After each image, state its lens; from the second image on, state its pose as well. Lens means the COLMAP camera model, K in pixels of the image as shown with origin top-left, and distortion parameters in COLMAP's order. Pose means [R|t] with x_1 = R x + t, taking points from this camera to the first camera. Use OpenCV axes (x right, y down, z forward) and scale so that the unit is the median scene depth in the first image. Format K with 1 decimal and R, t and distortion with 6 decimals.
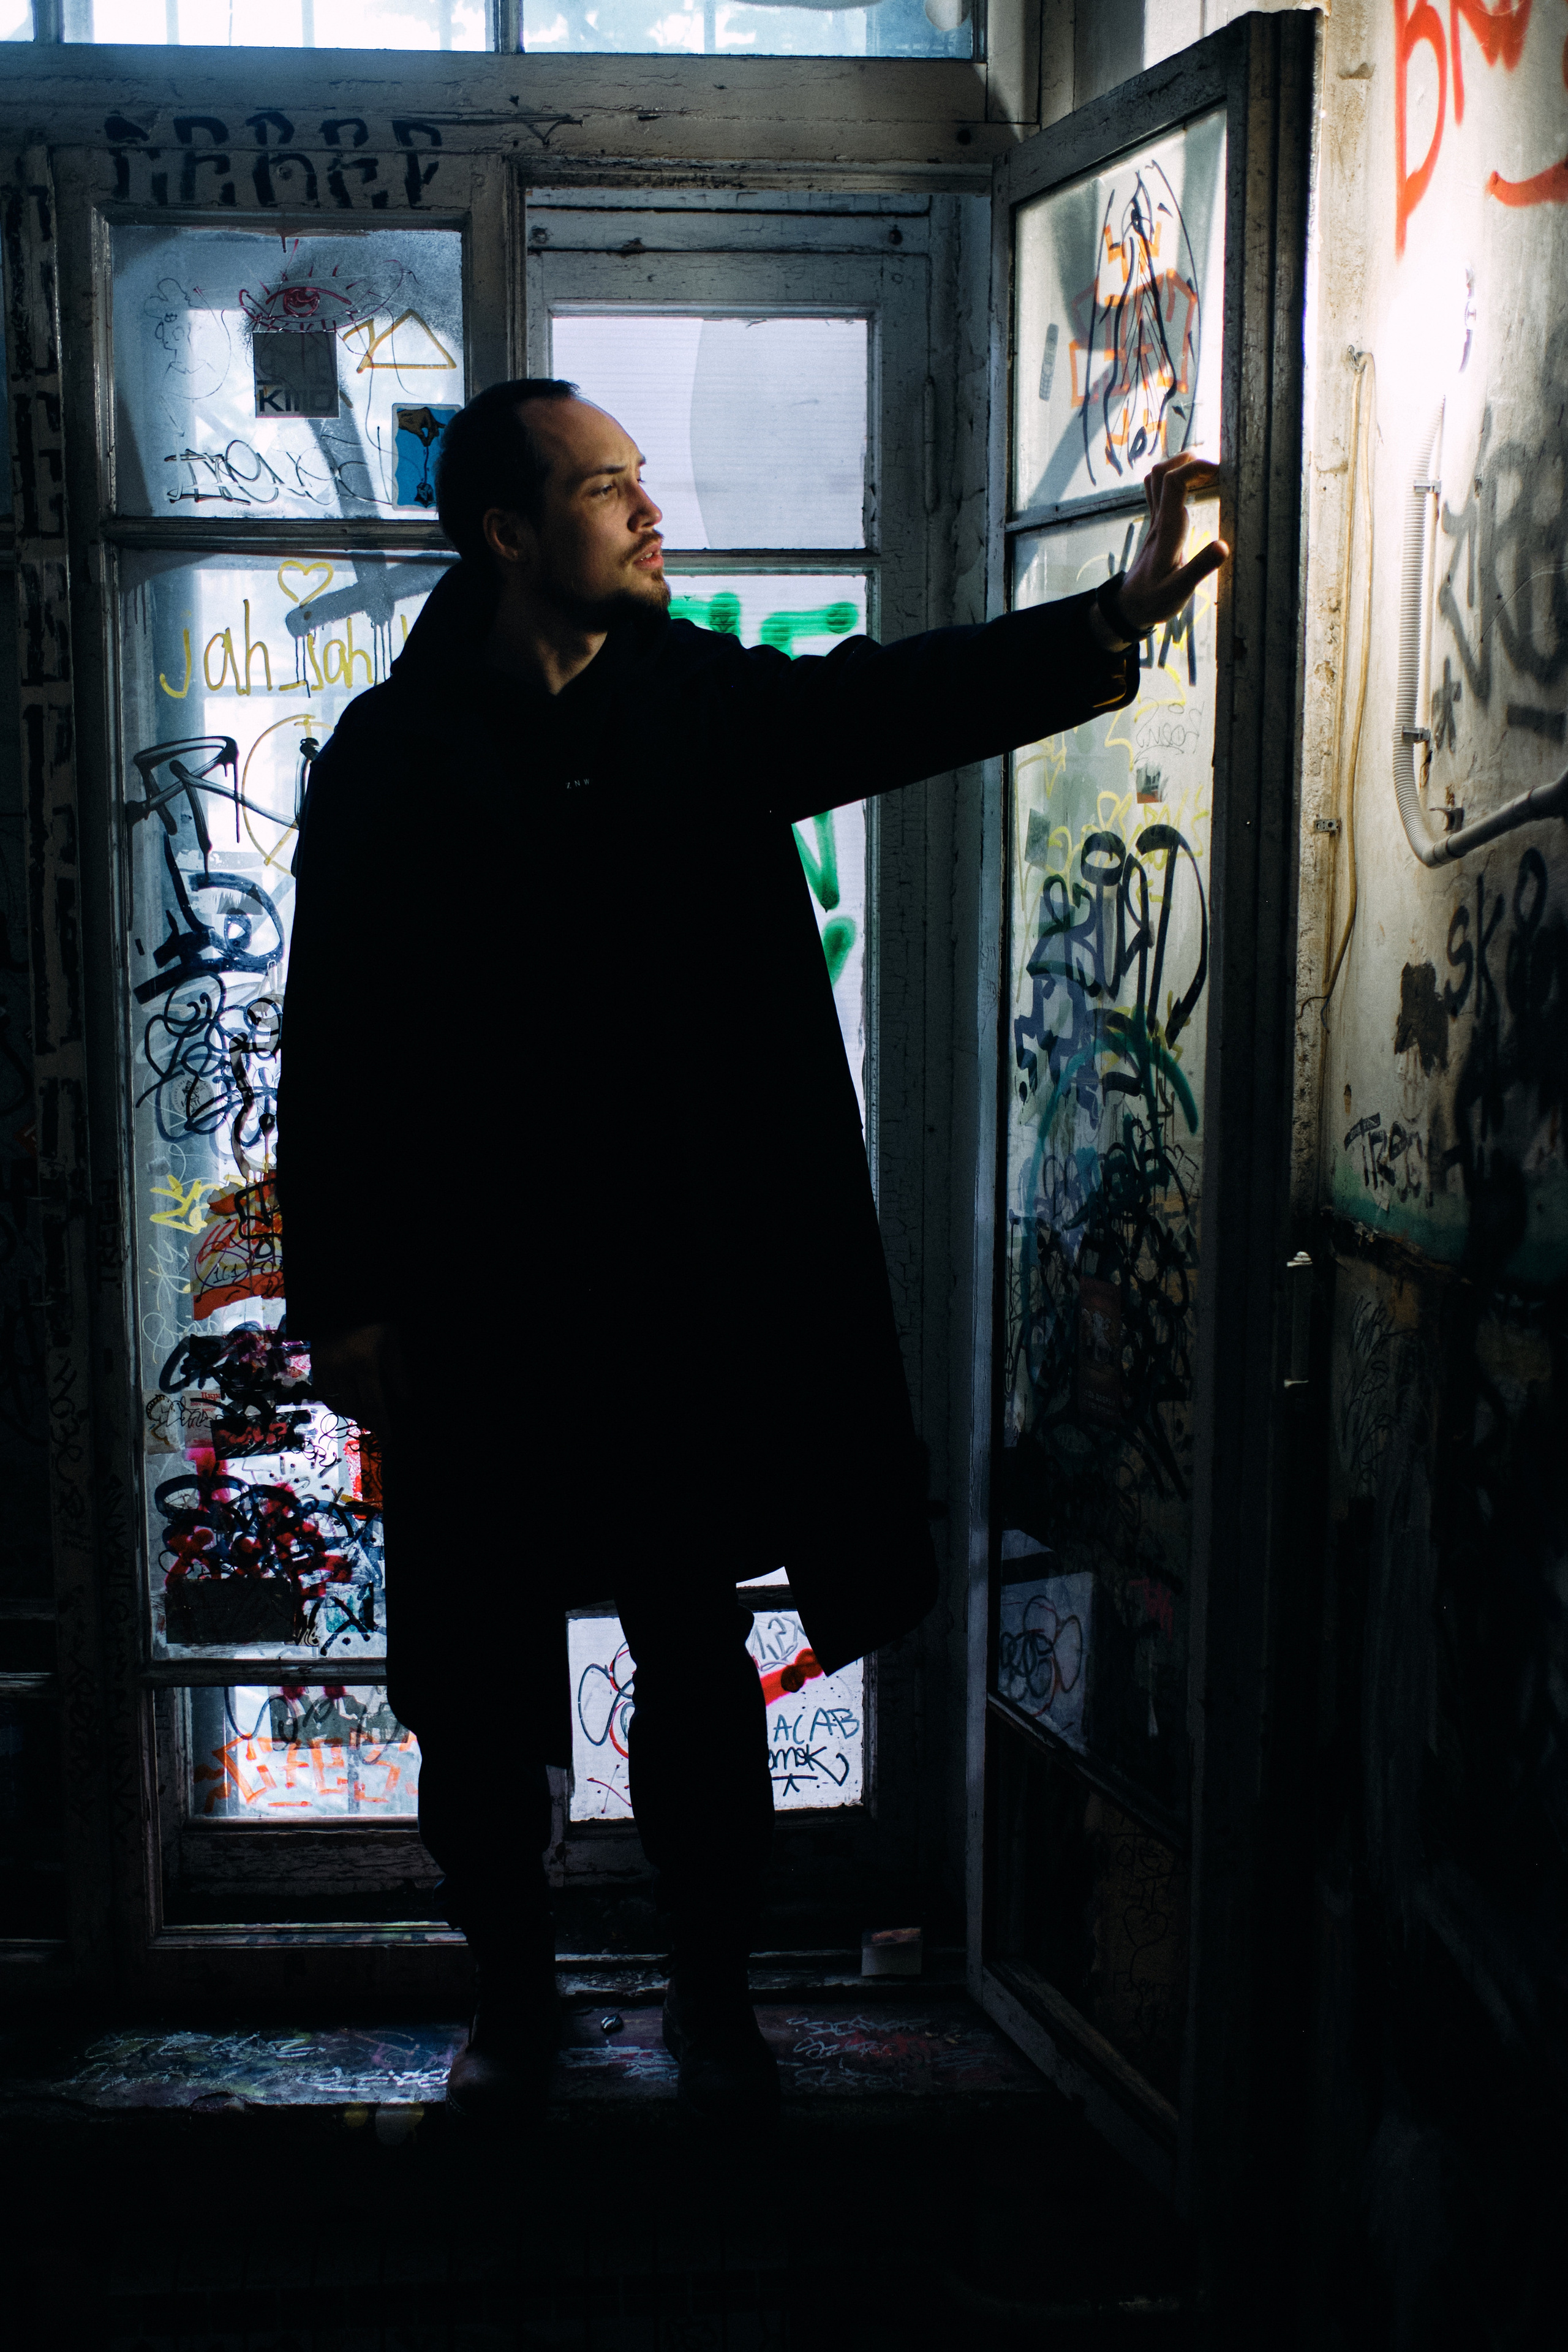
lens RADIAL K [[2380.4, 0, 780.2], [0, 2380.4, 1176.5], [0, 0, 1]] dist [0.010772, 0.000000]
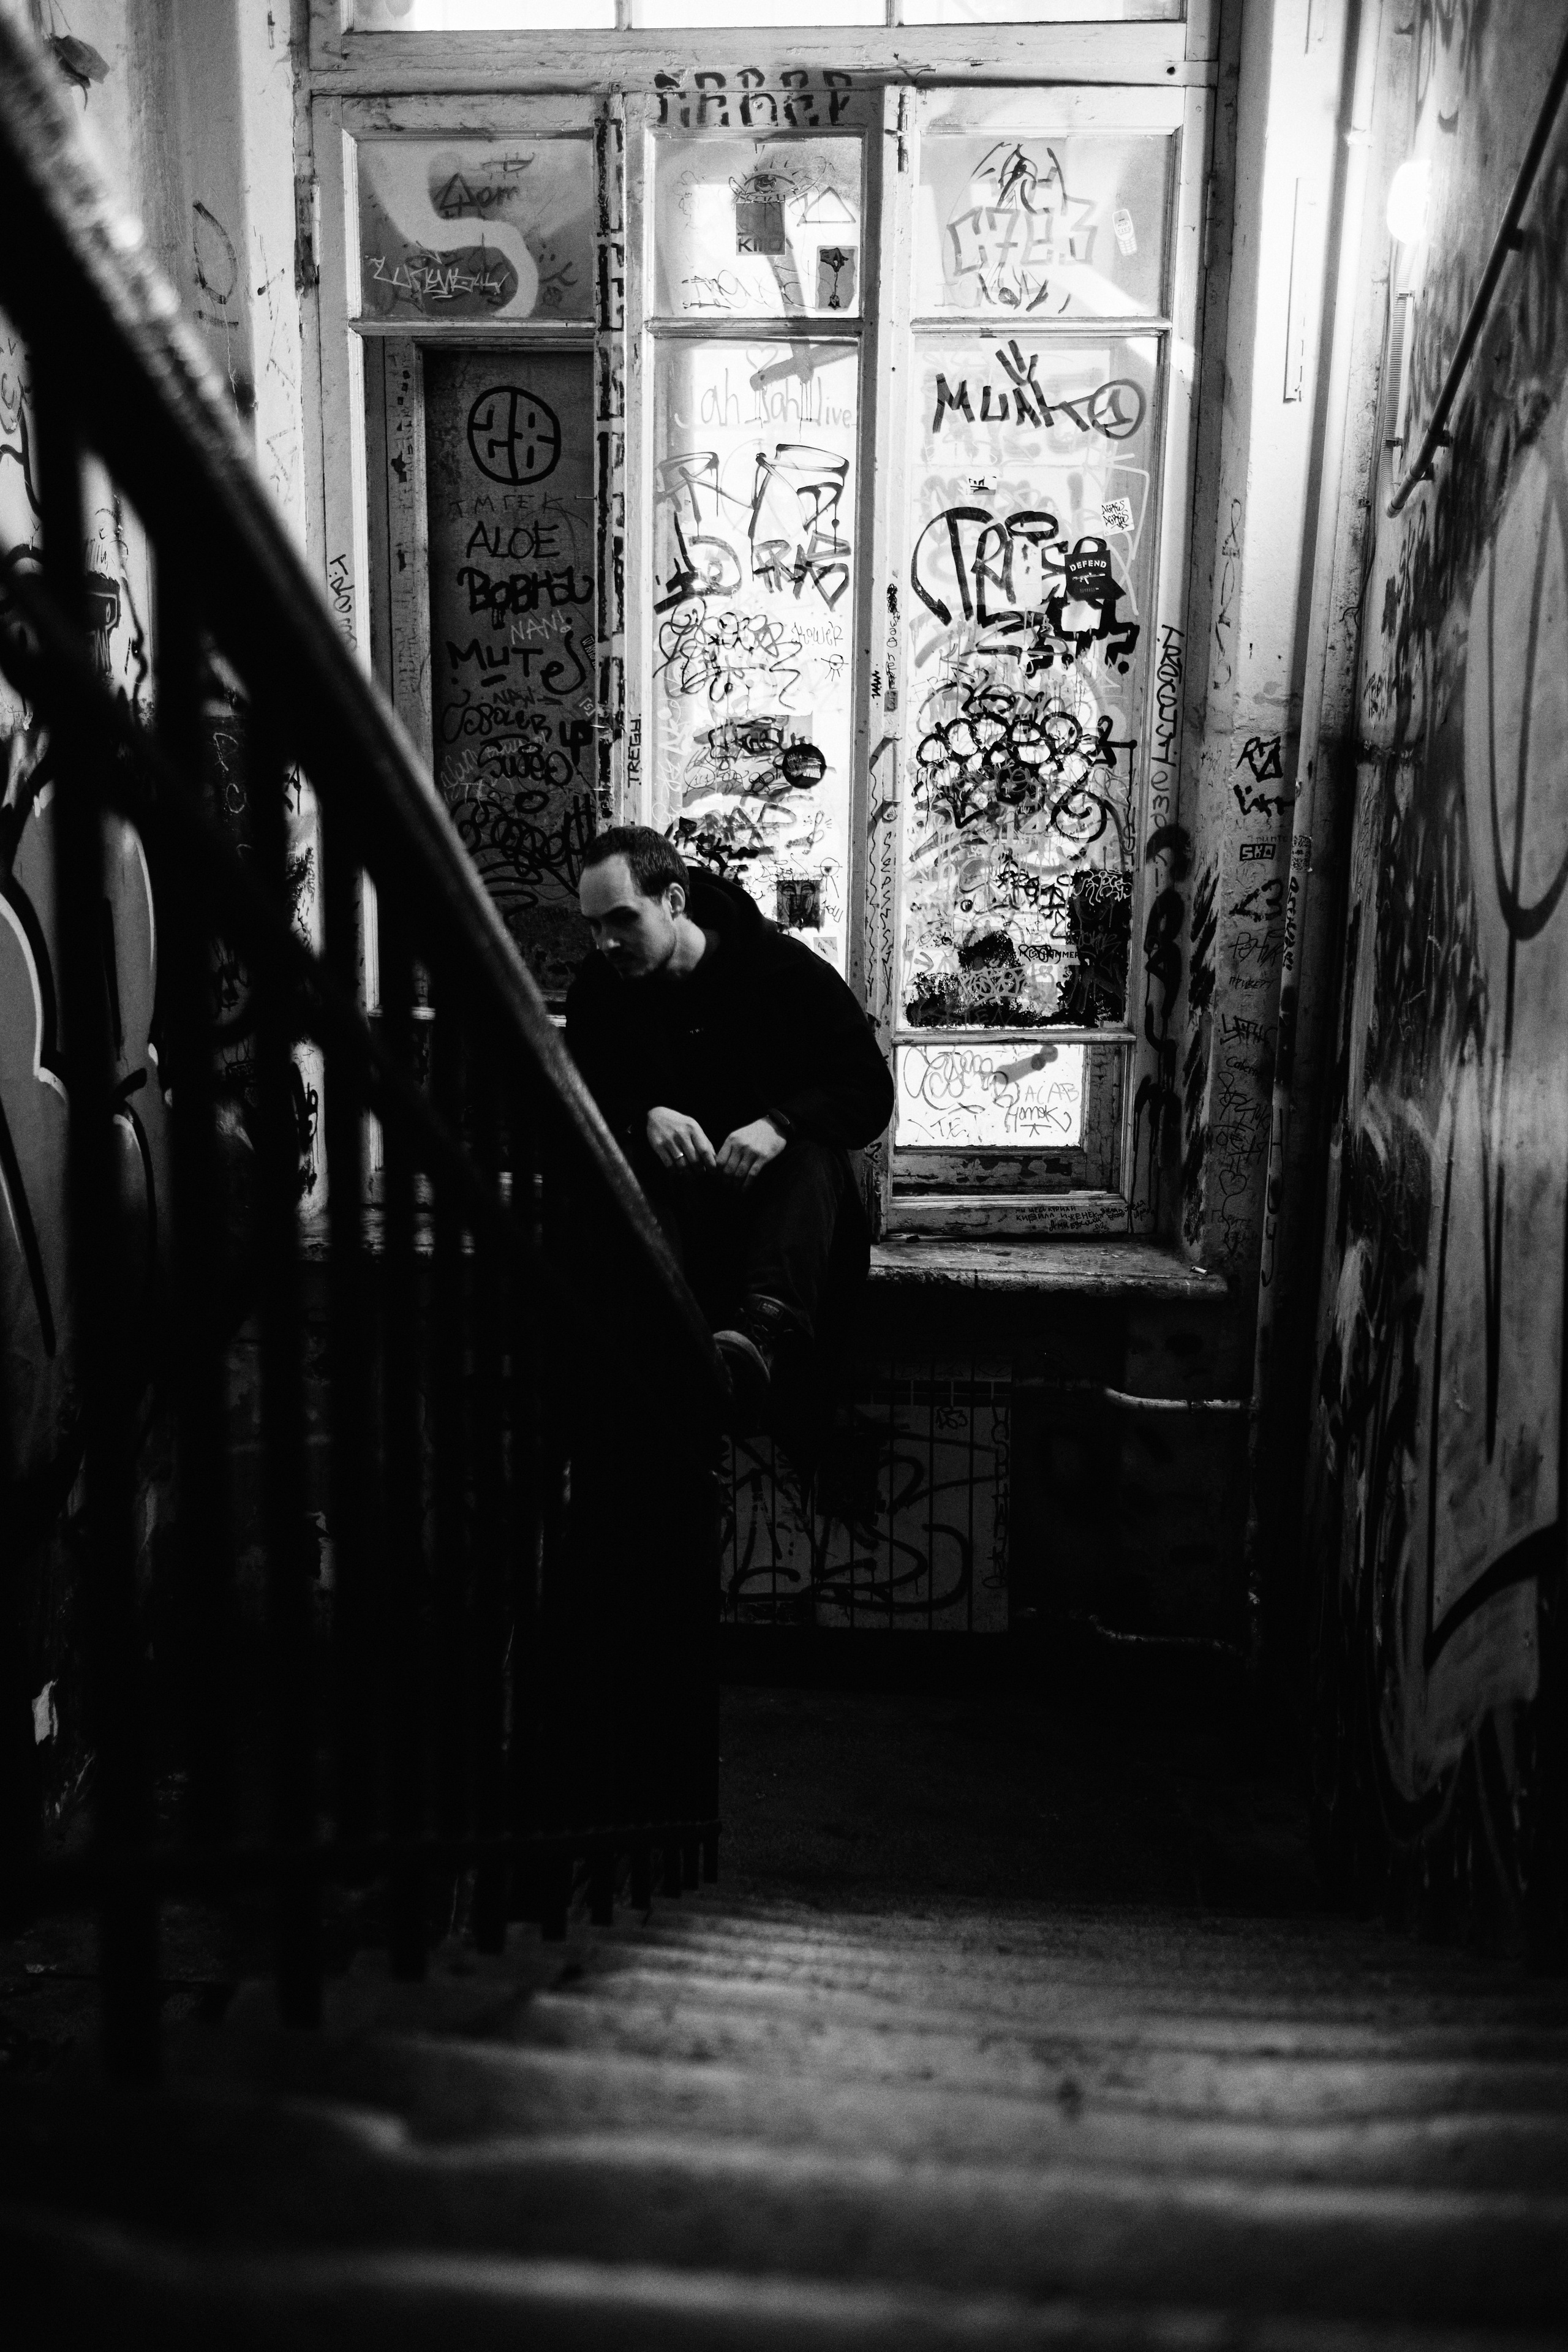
lens RADIAL K [[2380.4, 0, 787.3], [0, 2380.4, 1184.8], [0, 0, 1]] dist [0.010772, 0.000000]
pose [[0.986313, 0.047200, -0.157985, 0.111355], [-0.032702, 0.995115, 0.093144, 0.174761], [0.161609, -0.086703, 0.983039, -0.700549]]
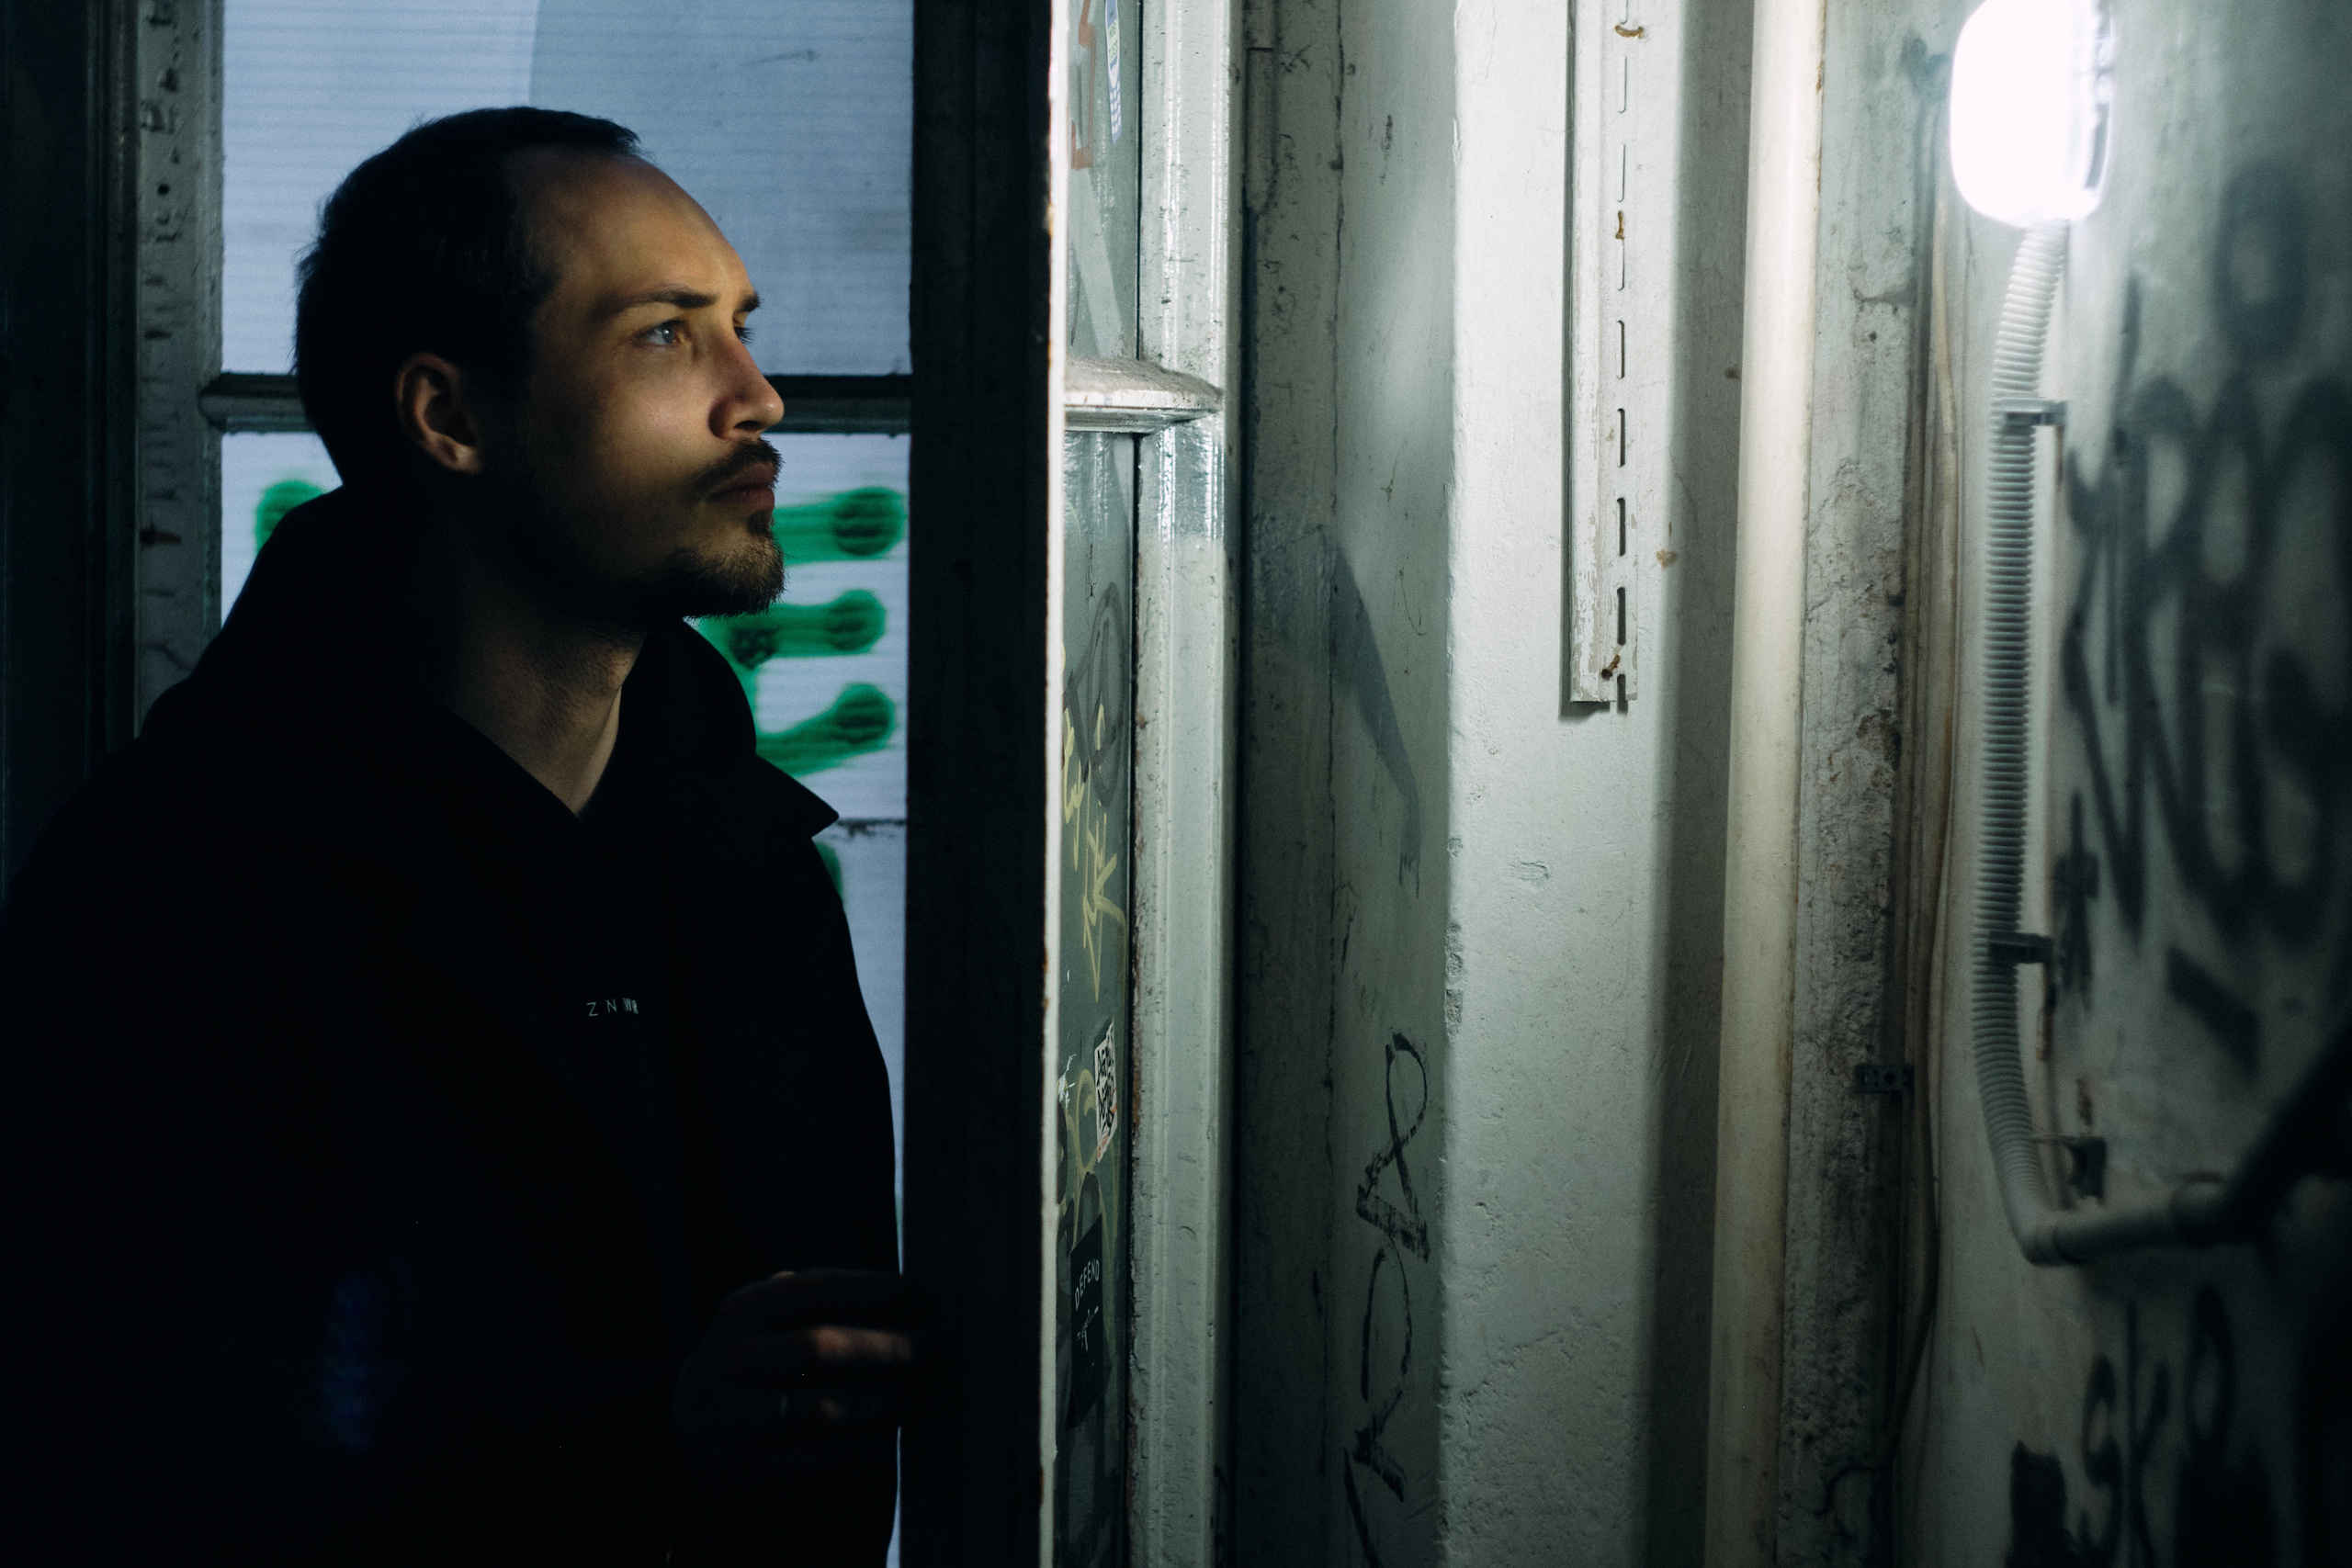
lens RADIAL K [[5620.4, 0, 1176.1], [0, 5620.4, 780.2], [0, 0, 1]] dist [0.051786, 0.000000]
pose [[0.999938, 0.005058, 0.009886, 0.081655], [-0.004189, 0.996283, -0.086041, -0.106412], [-0.010284, 0.085994, 0.996243, -0.054965]]
